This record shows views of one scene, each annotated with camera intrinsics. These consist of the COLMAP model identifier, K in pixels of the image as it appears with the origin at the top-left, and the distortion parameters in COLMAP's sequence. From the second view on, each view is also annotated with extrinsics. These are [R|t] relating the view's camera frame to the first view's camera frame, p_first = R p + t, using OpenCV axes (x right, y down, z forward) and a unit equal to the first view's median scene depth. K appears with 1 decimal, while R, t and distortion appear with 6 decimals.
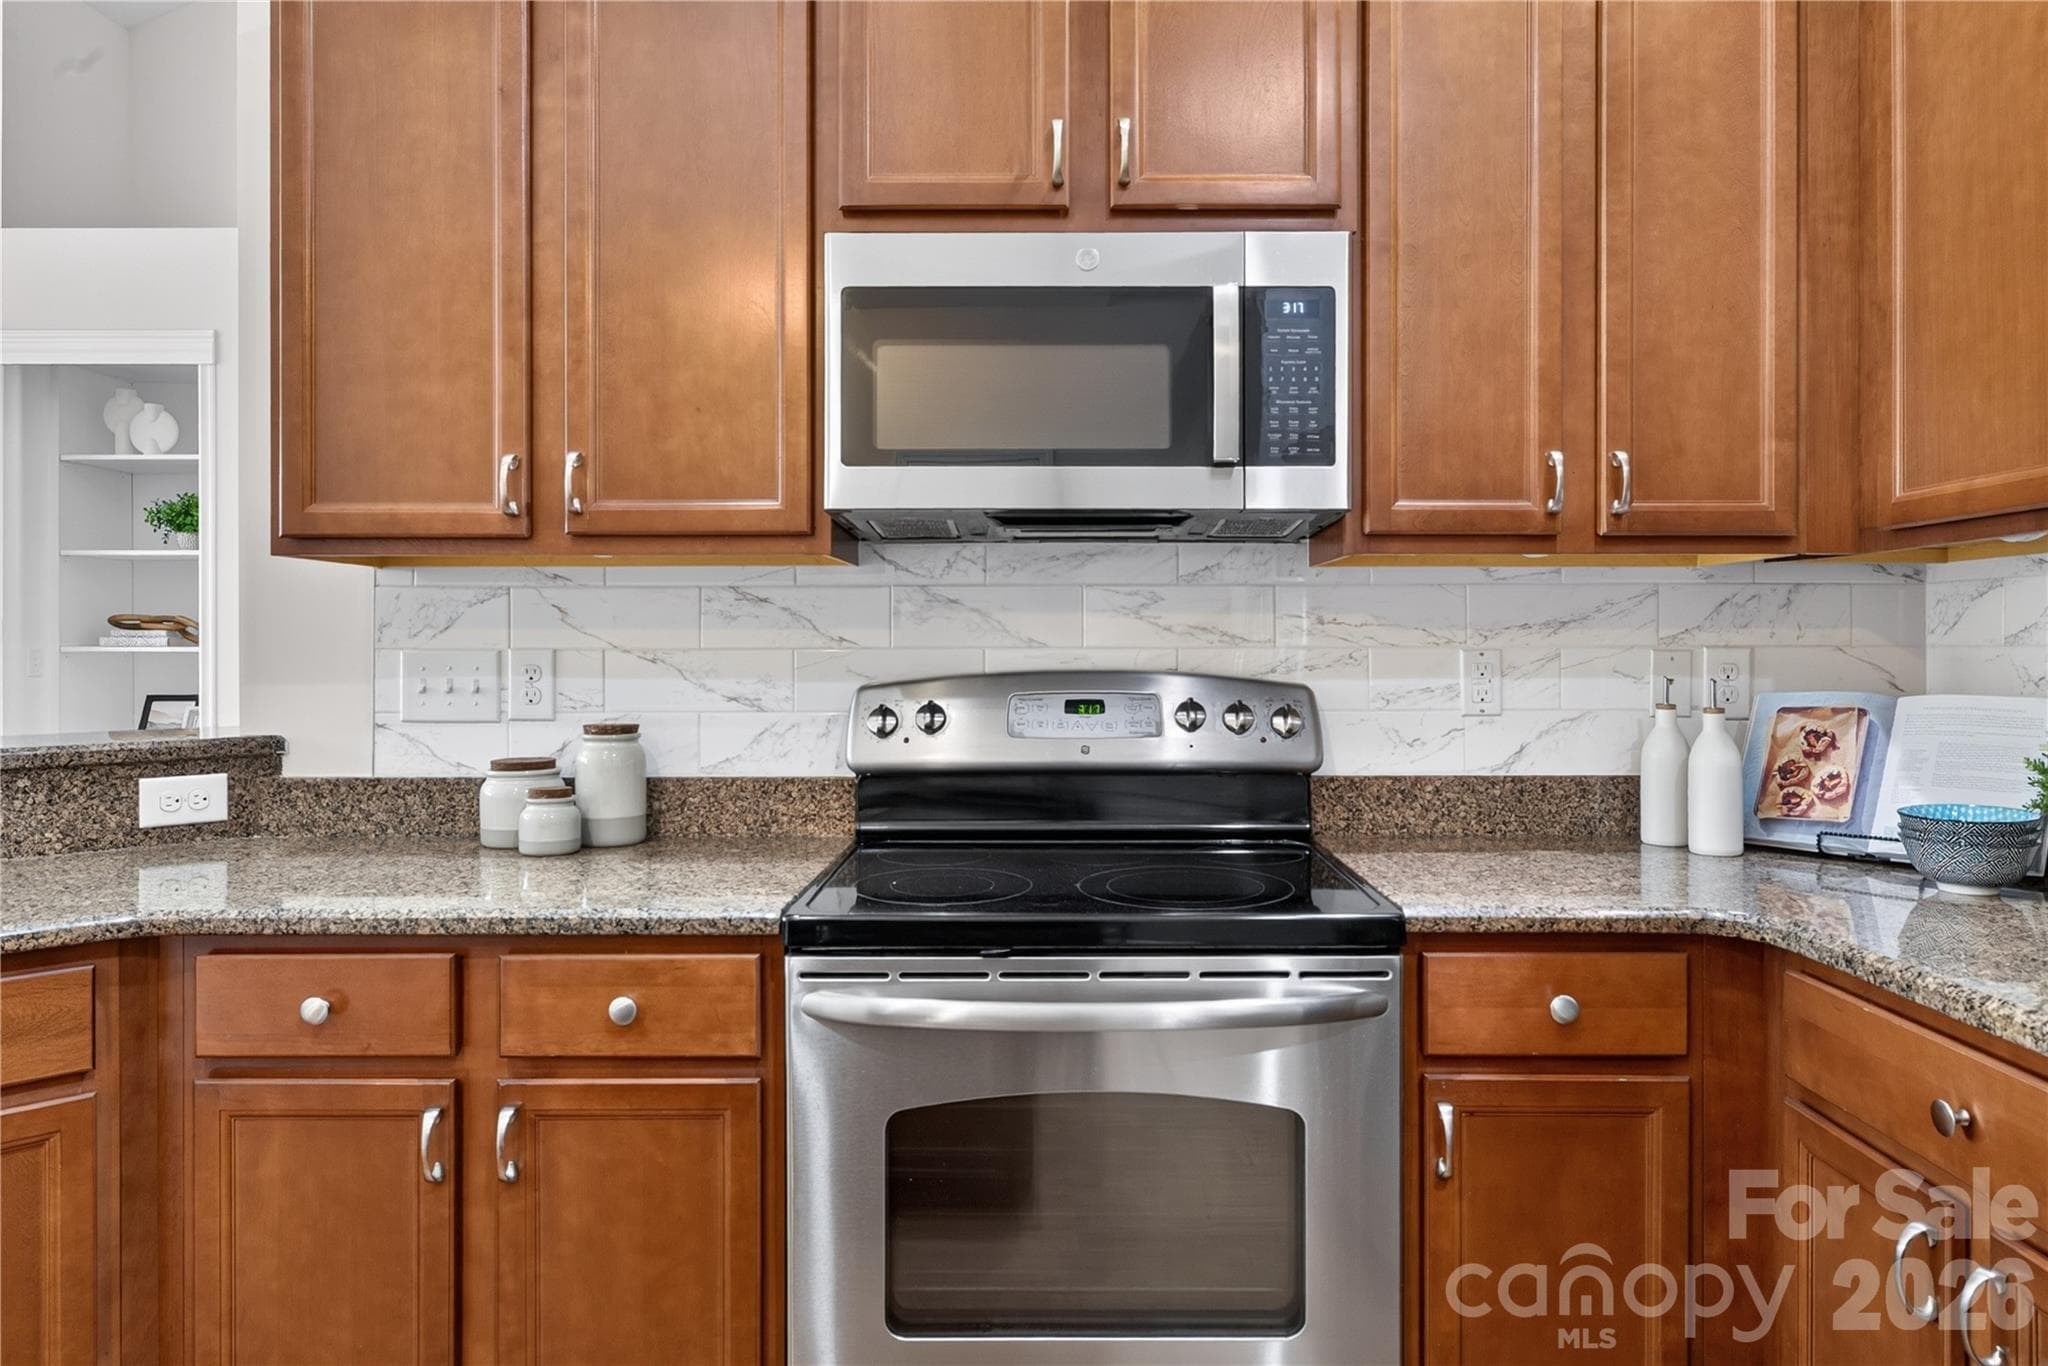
lens RADIAL K [[1288.9, 0, 1048.1], [0, 1288.9, 648.5], [0, 0, 1]] dist [-0.006374, 0.010037]
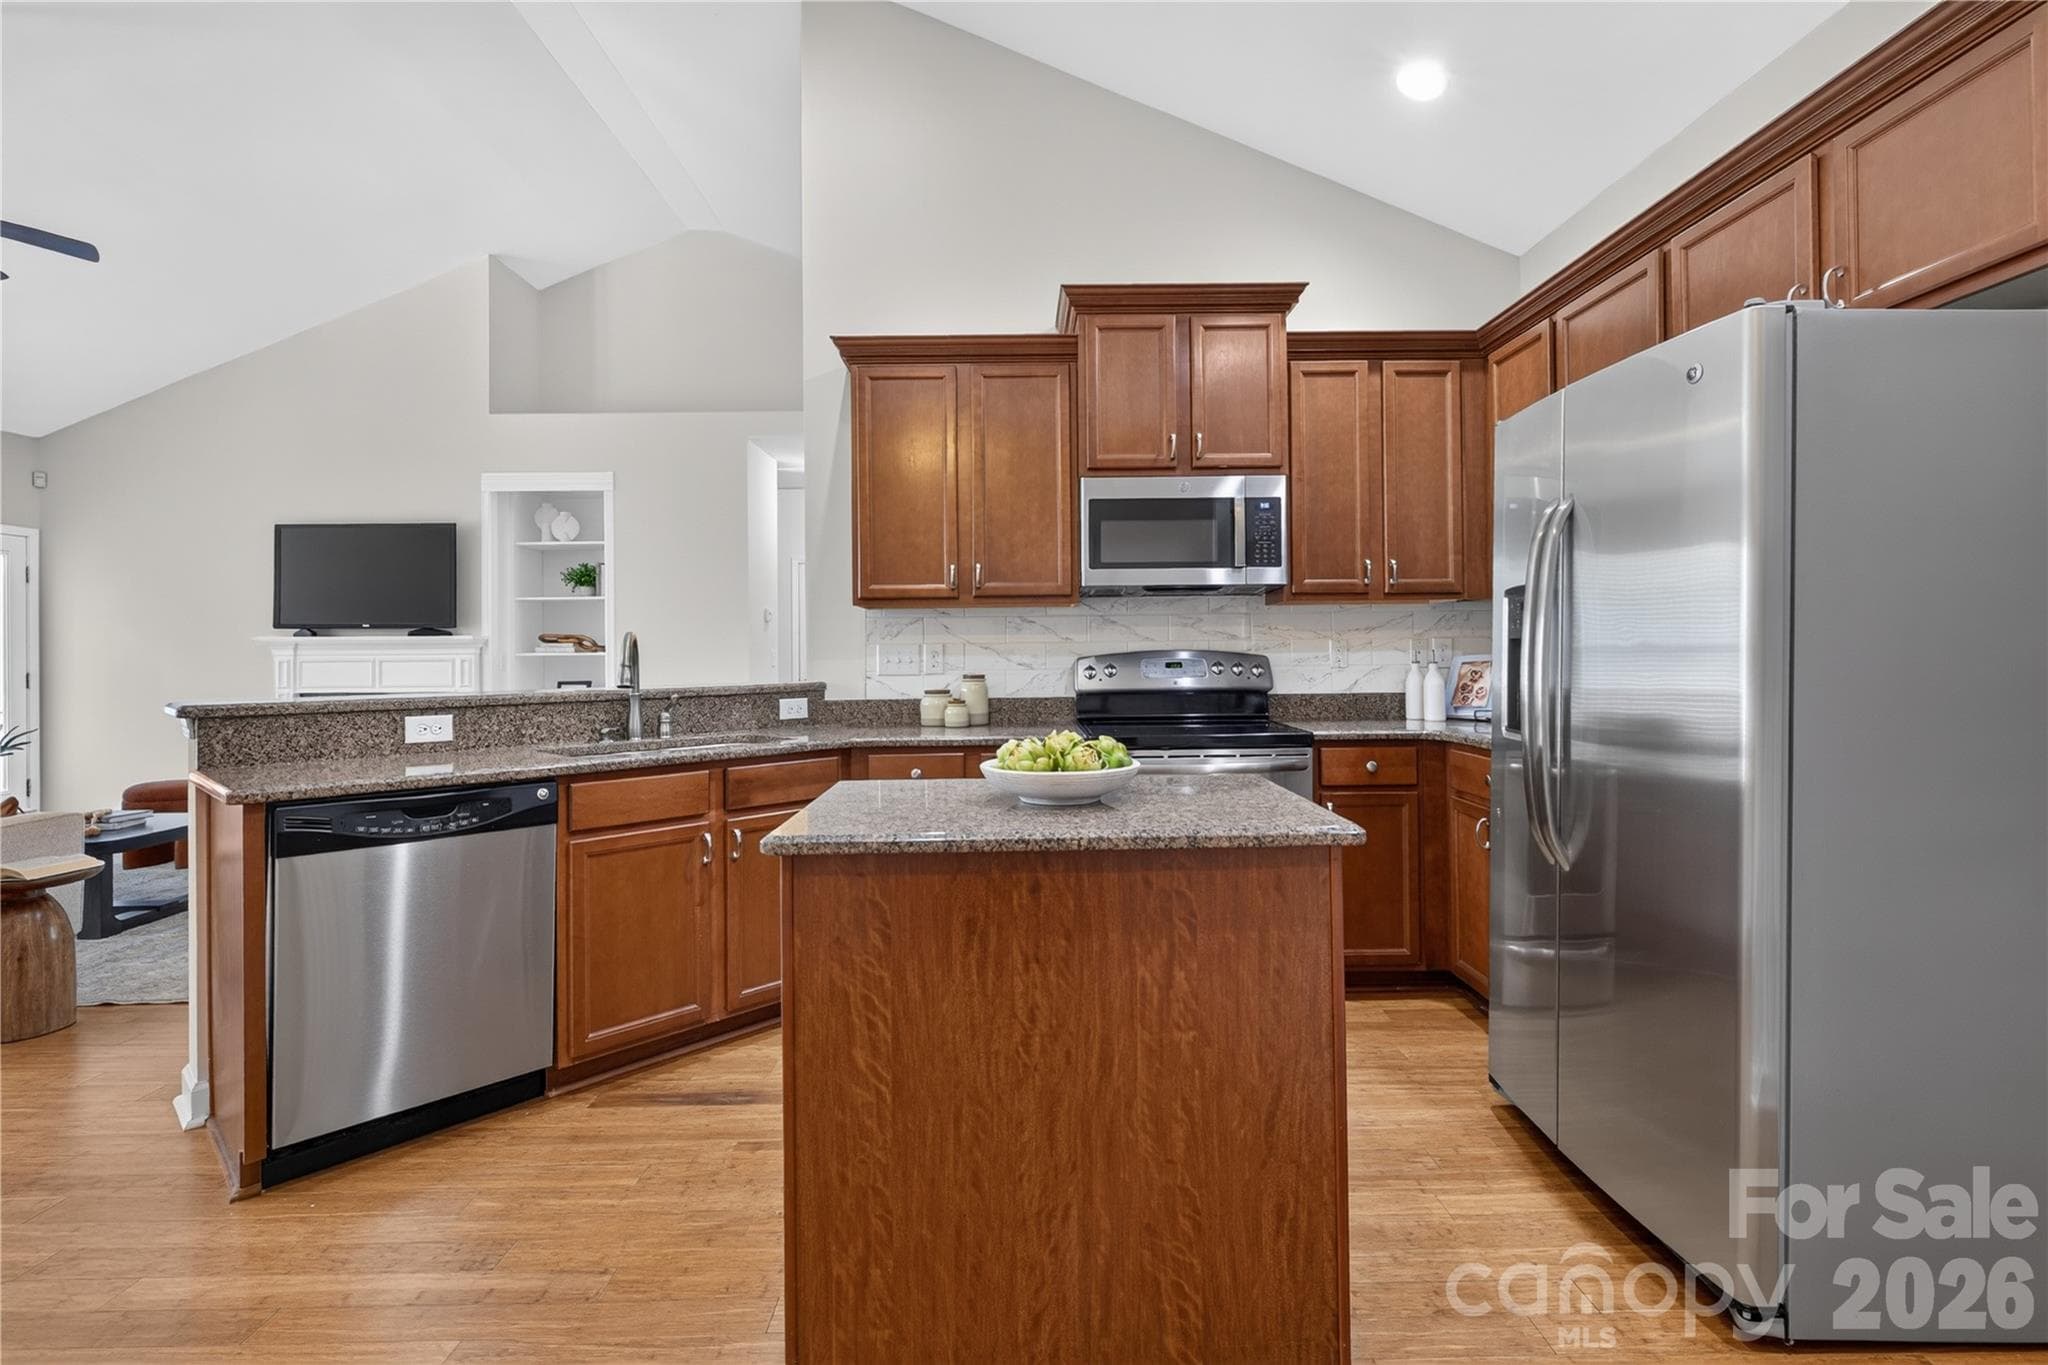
lens RADIAL K [[971.0, 0, 1018.2], [0, 971.0, 644.3], [0, 0, 1]] dist [-0.002722, -0.000116]
pose [[0.999824, -0.010461, 0.015545, -0.318151], [0.010651, 0.999869, -0.012200, 0.027998], [-0.015416, 0.012363, 0.999805, -0.879731]]
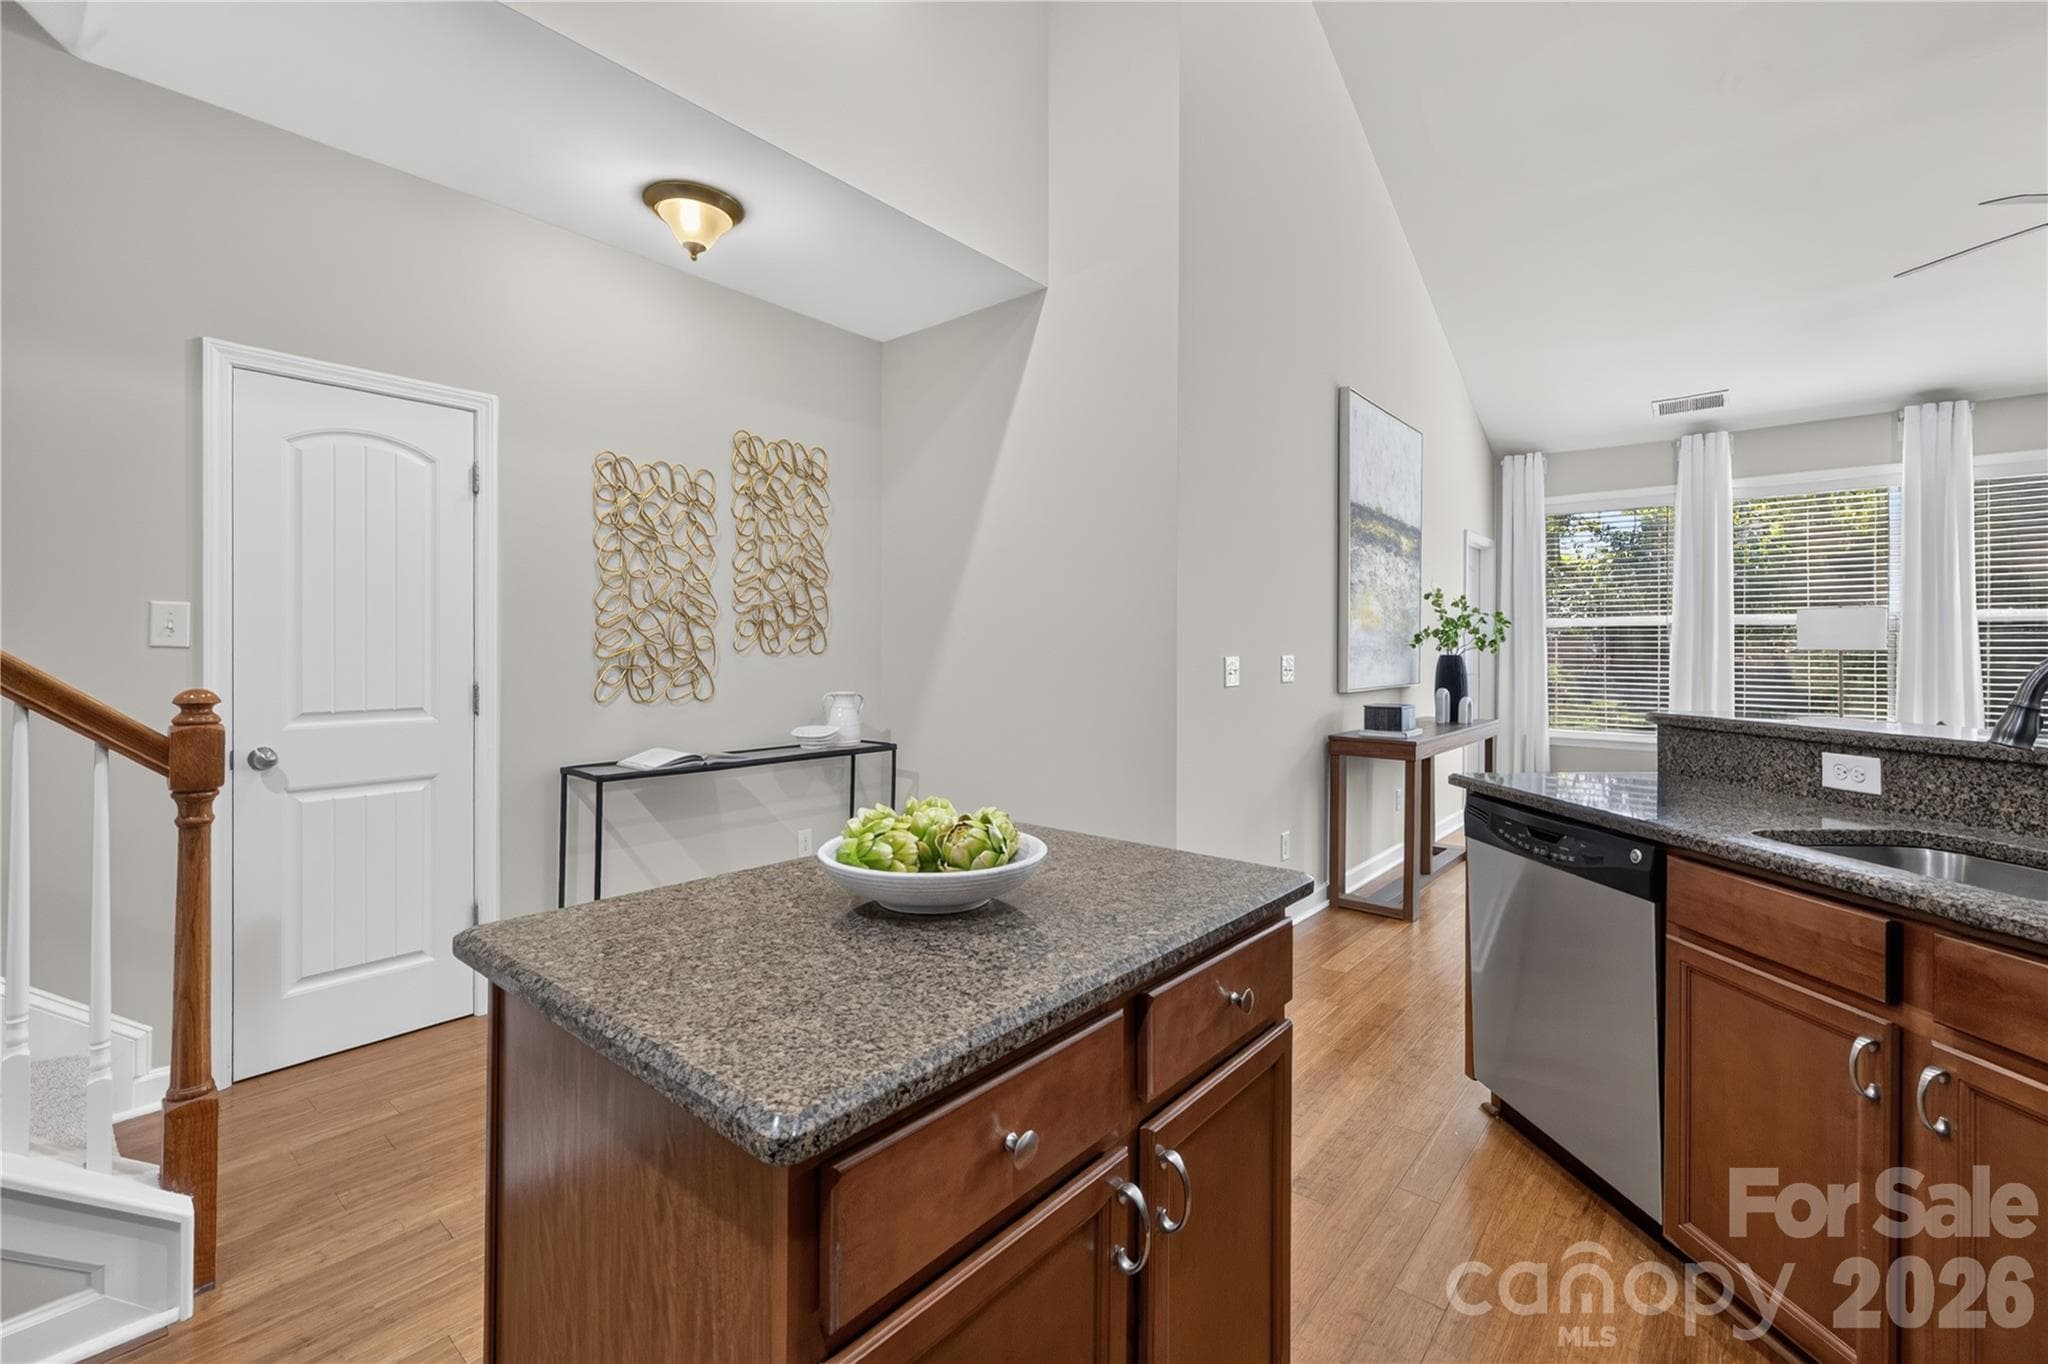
lens RADIAL K [[862.5, 0, 1022.7], [0, 862.5, 652.5], [0, 0, 1]] dist [0.017435, 0.000171]
pose [[-0.643978, -0.000336, -0.765044, 0.184822], [-0.005950, 0.999972, 0.004569, -0.007191], [0.765021, 0.007494, -0.643962, 0.581558]]
